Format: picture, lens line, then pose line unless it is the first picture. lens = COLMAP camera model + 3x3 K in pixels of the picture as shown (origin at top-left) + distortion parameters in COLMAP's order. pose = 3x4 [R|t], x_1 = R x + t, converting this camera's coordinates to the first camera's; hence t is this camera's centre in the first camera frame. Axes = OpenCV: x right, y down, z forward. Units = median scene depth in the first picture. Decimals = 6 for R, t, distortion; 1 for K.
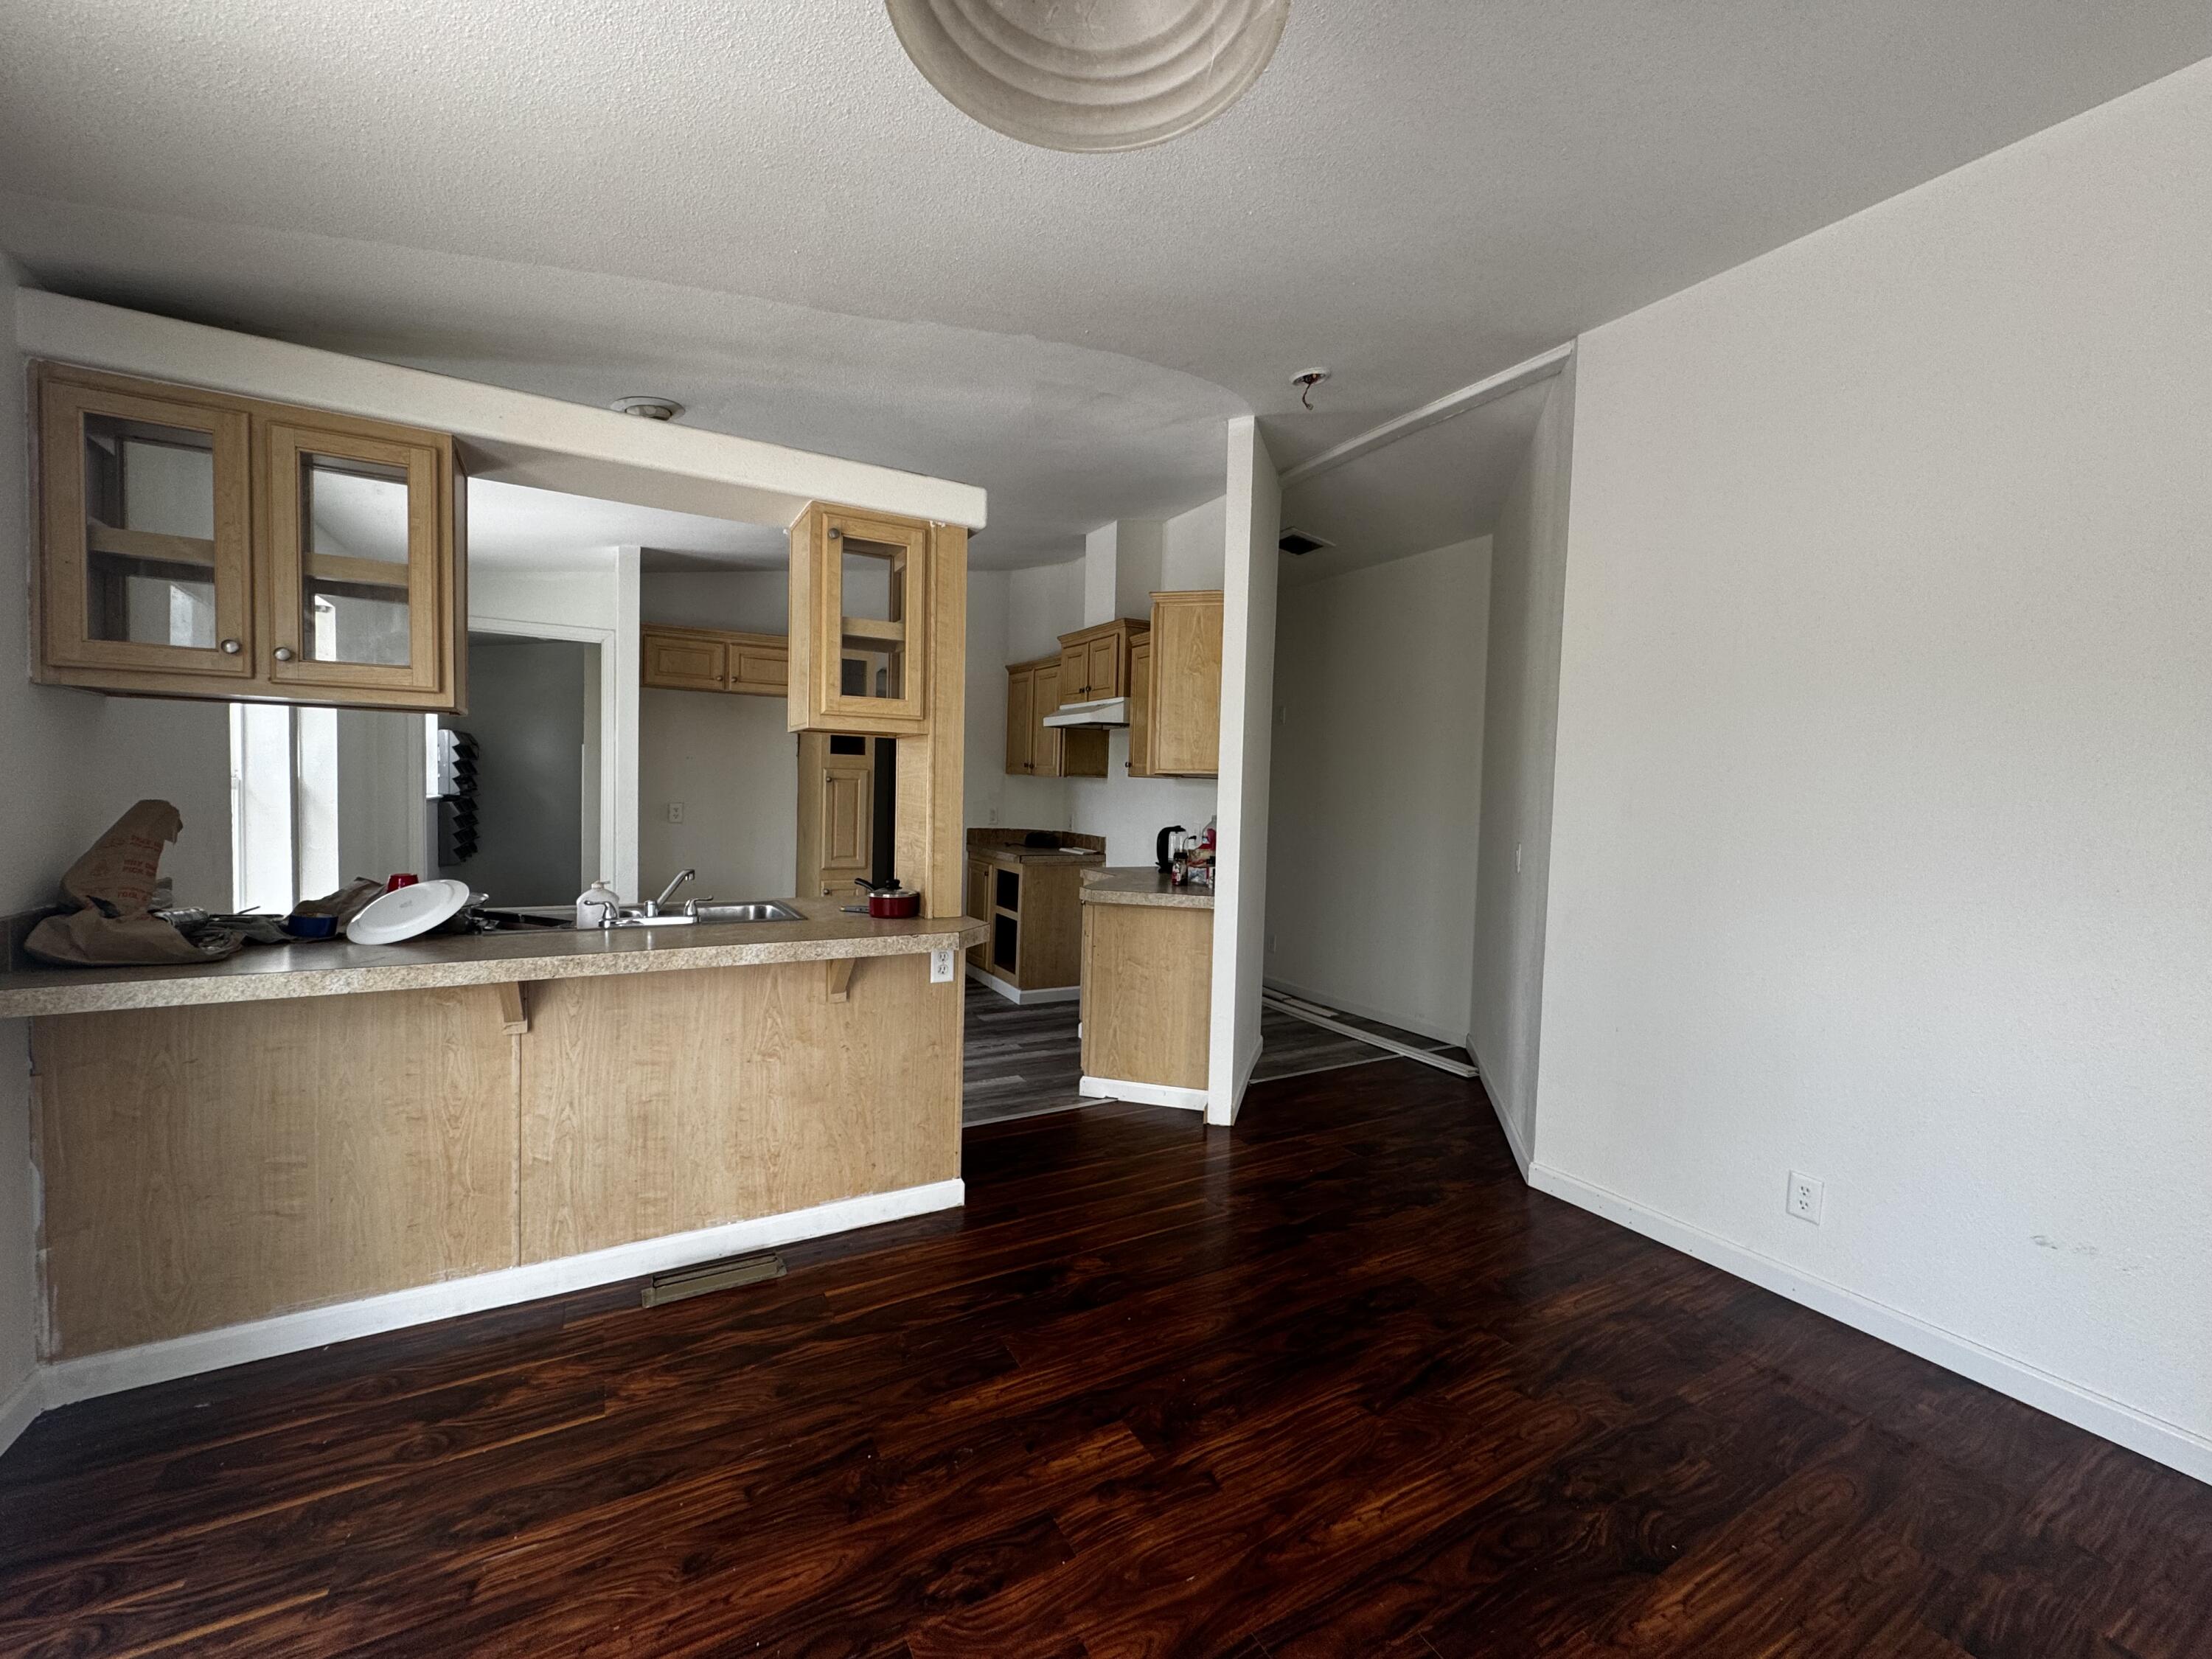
lens RADIAL K [[894.4, 0, 1106.0], [0, 894.4, 819.4], [0, 0, 1]] dist [0.002042, 0.000525]
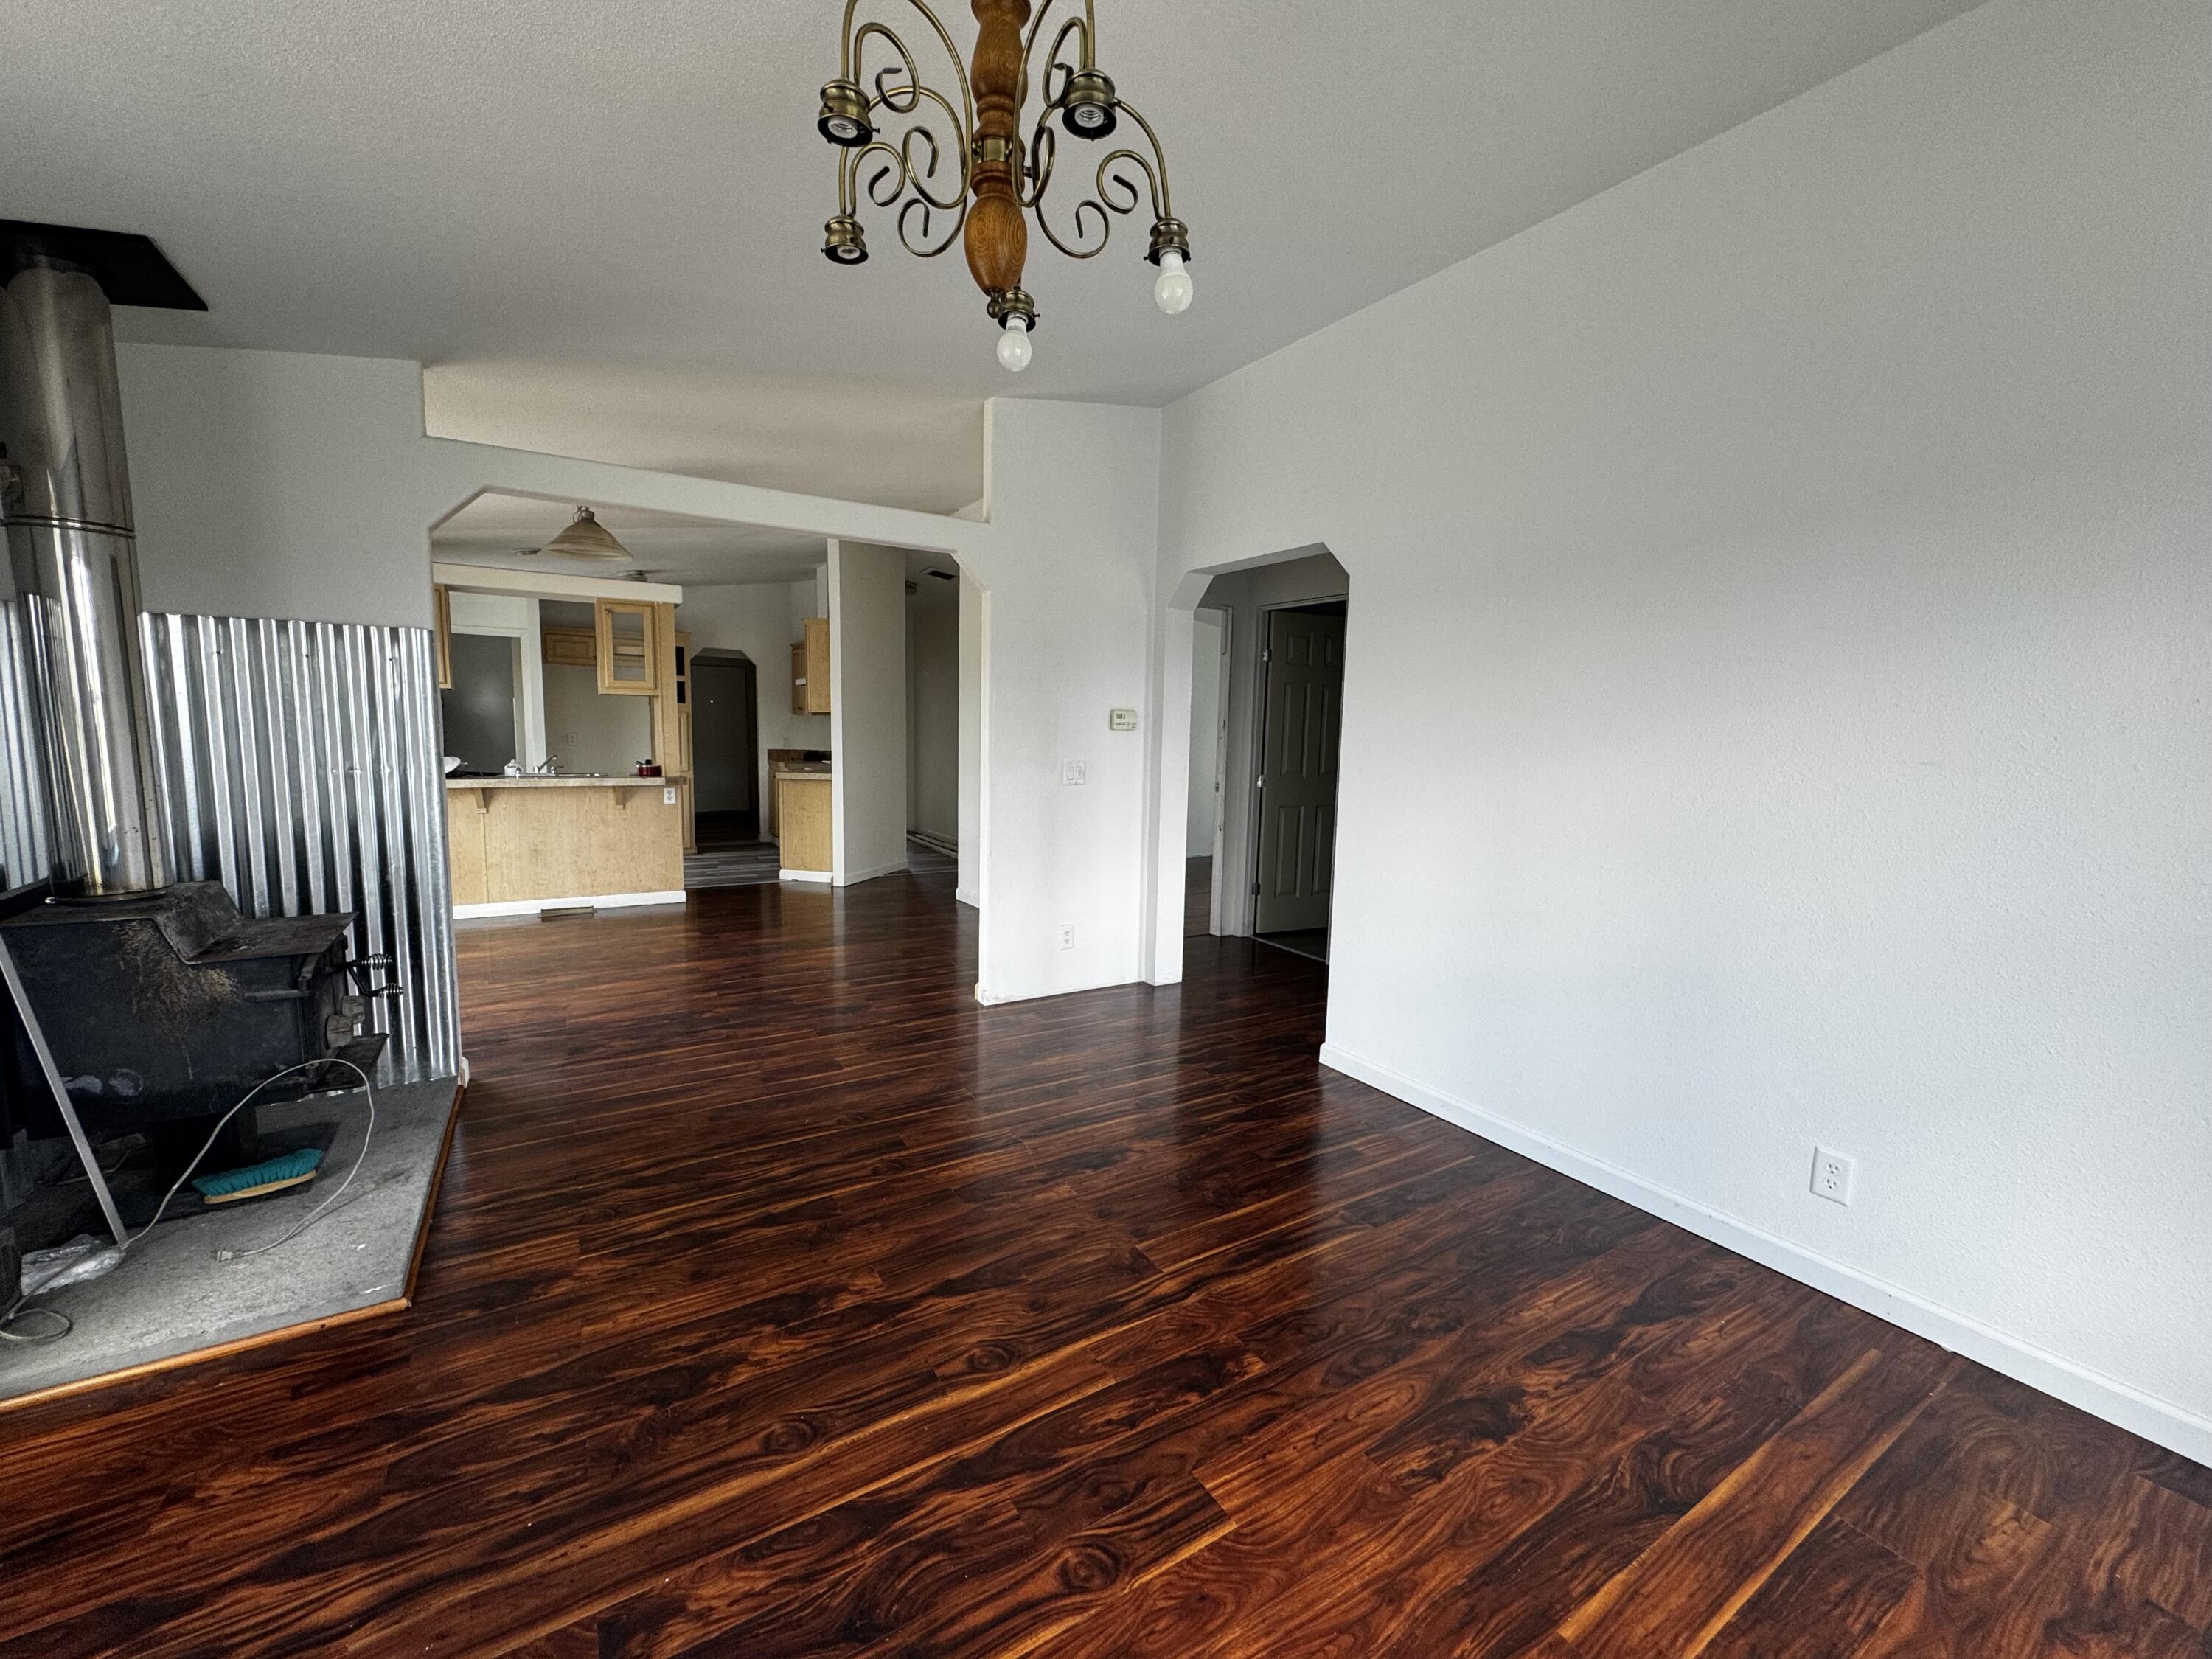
lens RADIAL K [[894.4, 0, 1106.0], [0, 894.4, 819.4], [0, 0, 1]] dist [0.002042, 0.000525]
pose [[0.999249, -0.013377, 0.036369, 0.838892], [0.011113, 0.998028, 0.061773, 0.089924], [-0.037124, -0.061322, 0.997427, -1.318881]]
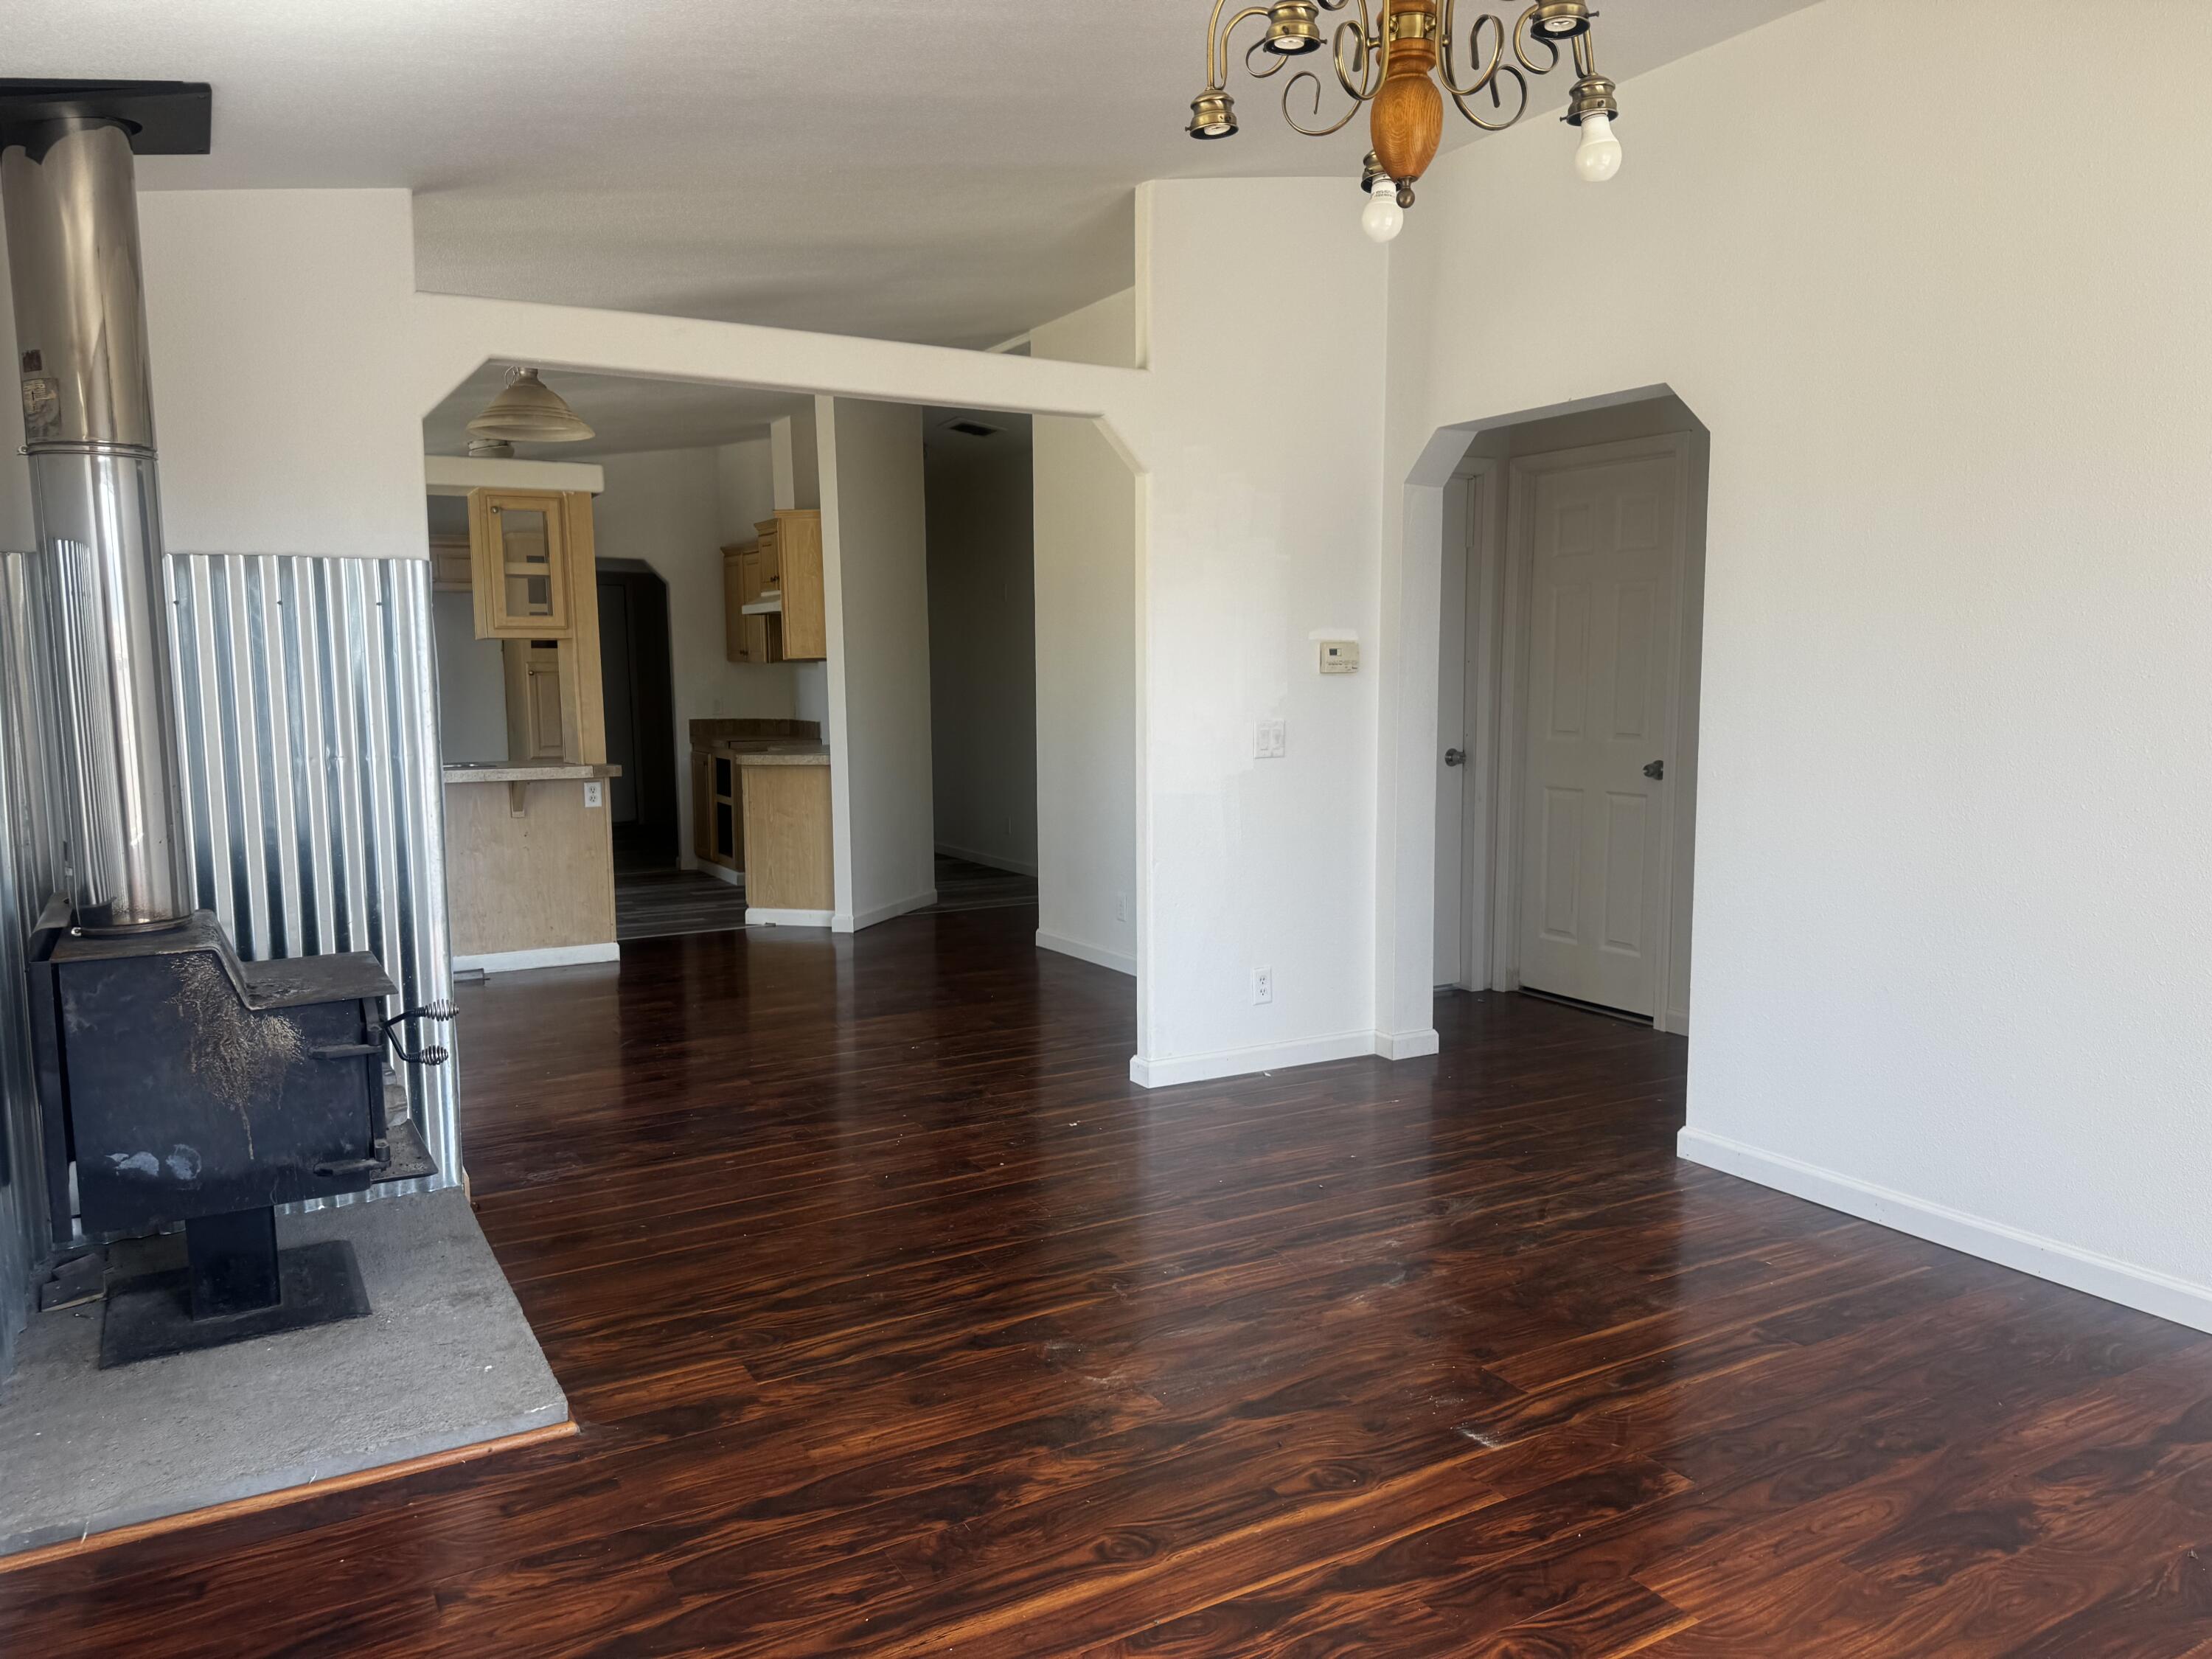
lens RADIAL K [[1582.3, 0, 1109.4], [0, 1582.3, 835.3], [0, 0, 1]] dist [0.040801, -0.037329]
pose [[0.999293, -0.037607, 0.000014, 0.652956], [0.037528, 0.997215, 0.064449, 0.089941], [-0.002438, -0.064402, 0.997921, -1.582740]]
